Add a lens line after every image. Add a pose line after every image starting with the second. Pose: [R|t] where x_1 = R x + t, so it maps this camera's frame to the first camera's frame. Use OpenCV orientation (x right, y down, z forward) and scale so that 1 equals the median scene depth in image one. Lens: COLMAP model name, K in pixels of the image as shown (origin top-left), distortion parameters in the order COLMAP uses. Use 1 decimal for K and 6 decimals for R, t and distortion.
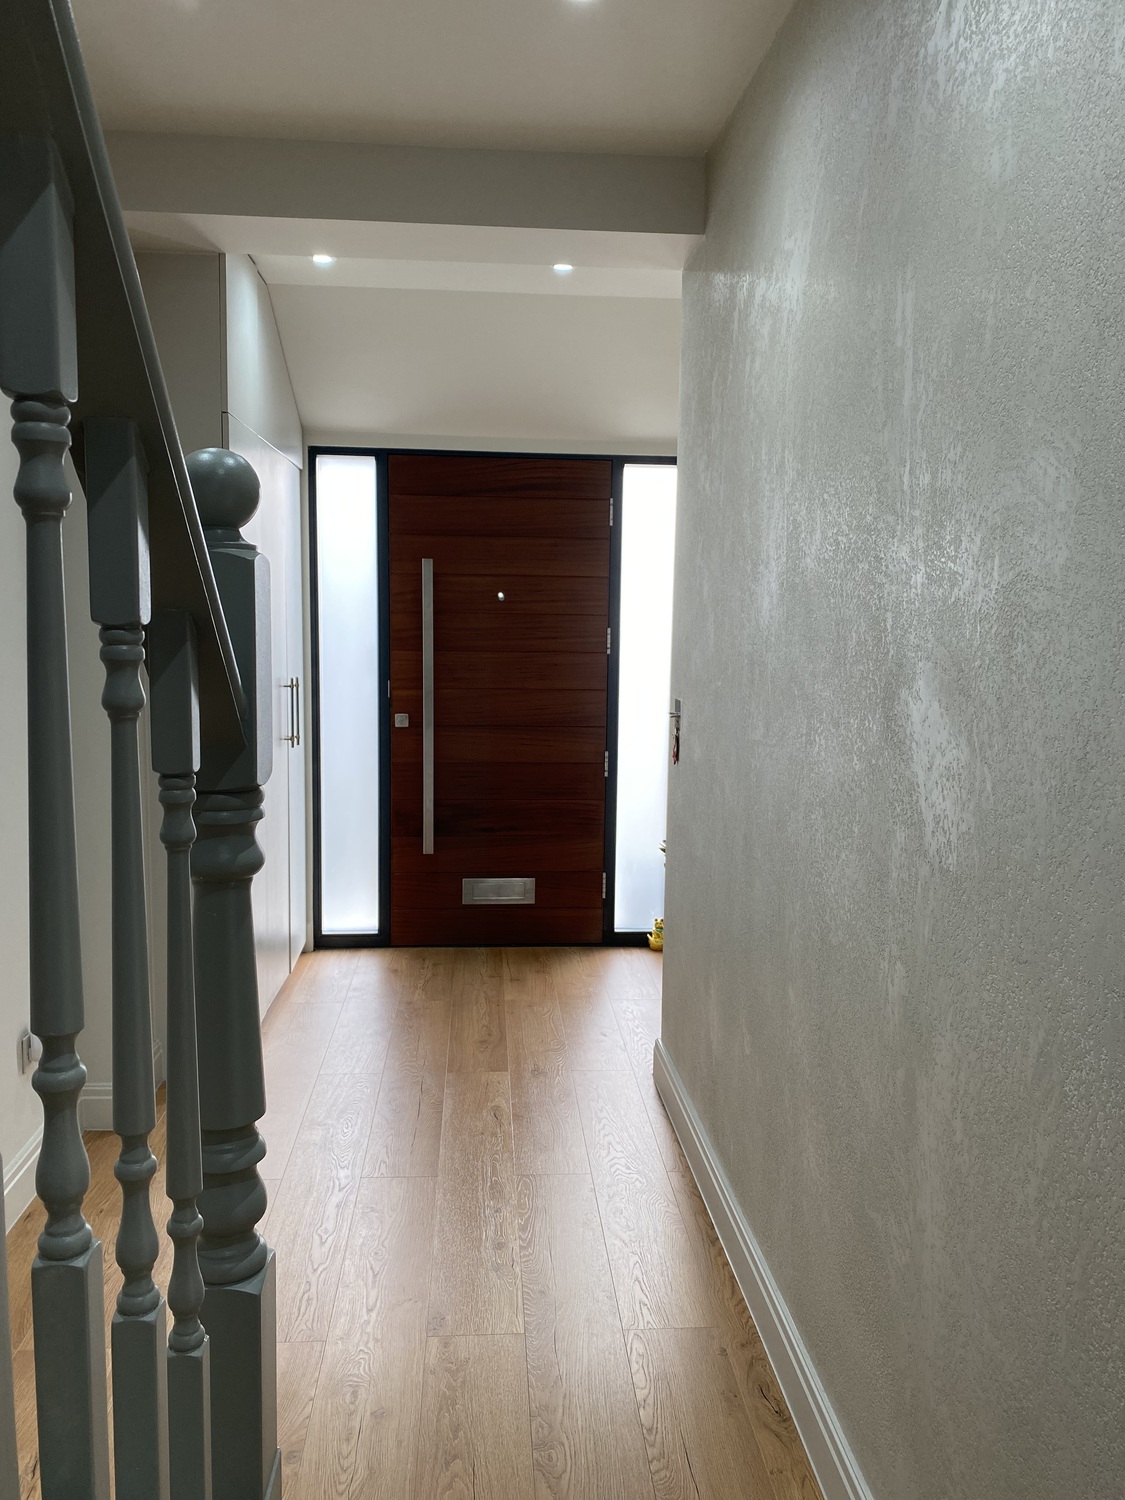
lens RADIAL K [[1142.5, 0, 559.2], [0, 1142.5, 751.9], [0, 0, 1]] dist [0.065554, -0.040648]
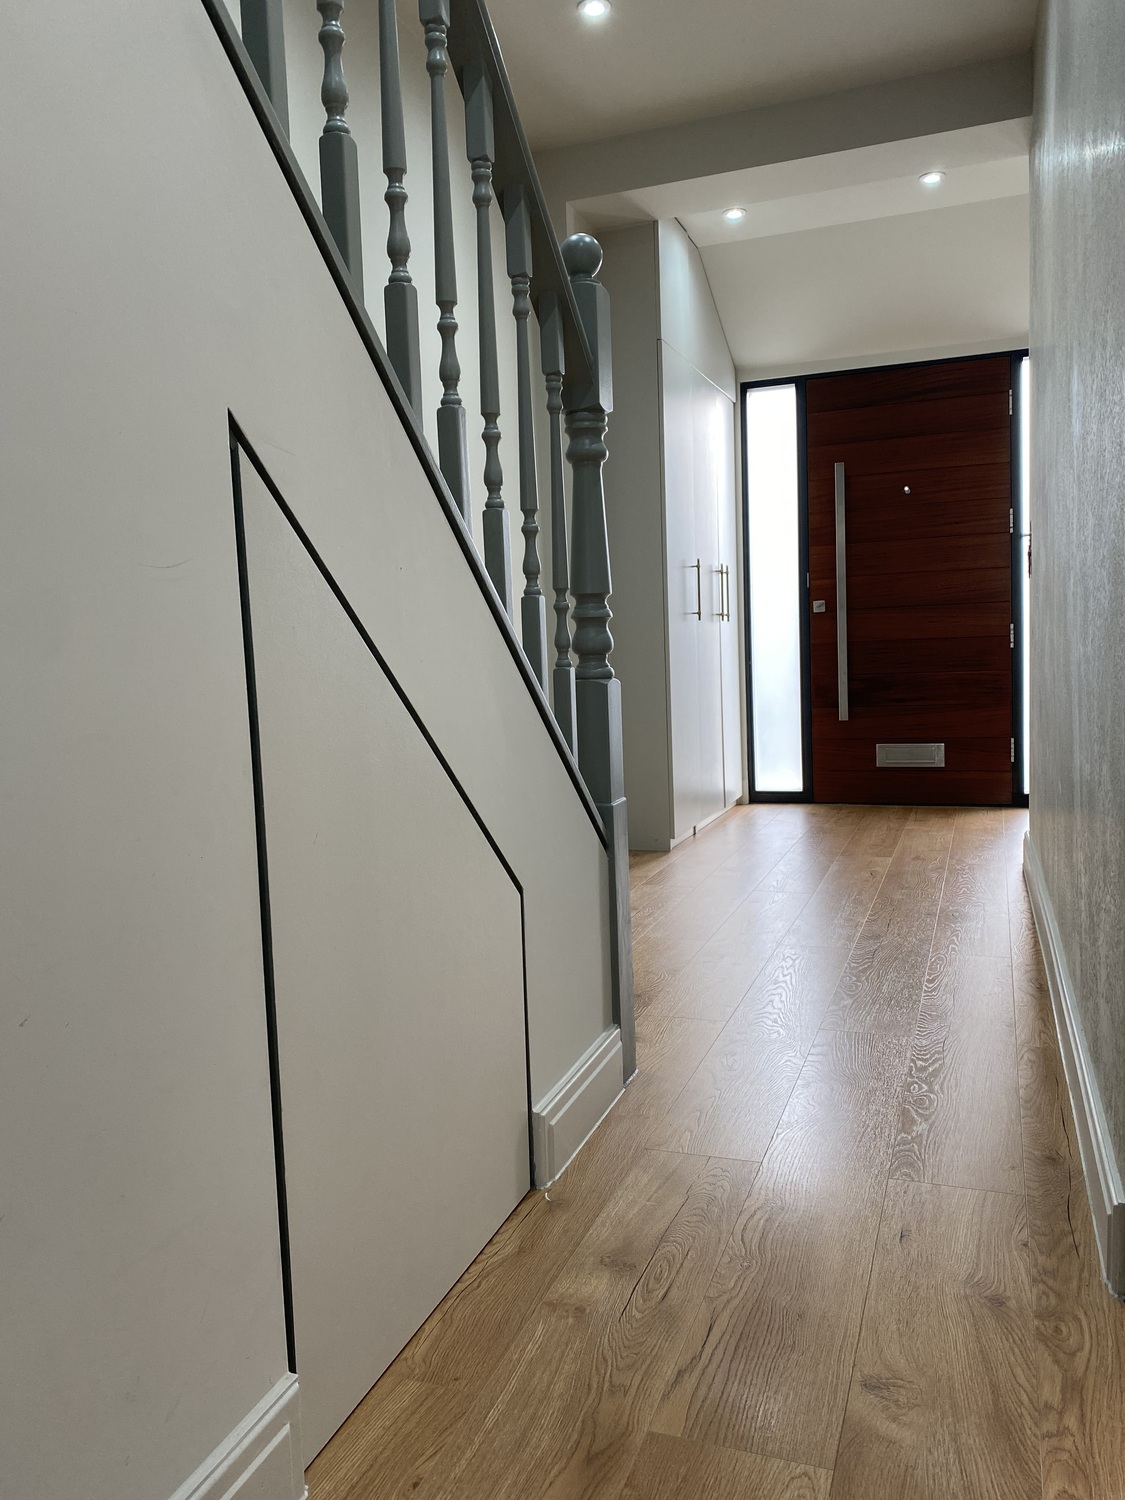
lens RADIAL K [[1142.5, 0, 562.8], [0, 1142.5, 744.5], [0, 0, 1]] dist [0.065554, -0.040648]
pose [[0.910547, -0.013992, -0.413168, 0.107437], [0.002423, 0.999591, -0.028511, 0.148049], [0.413398, 0.024960, 0.910208, -0.175619]]
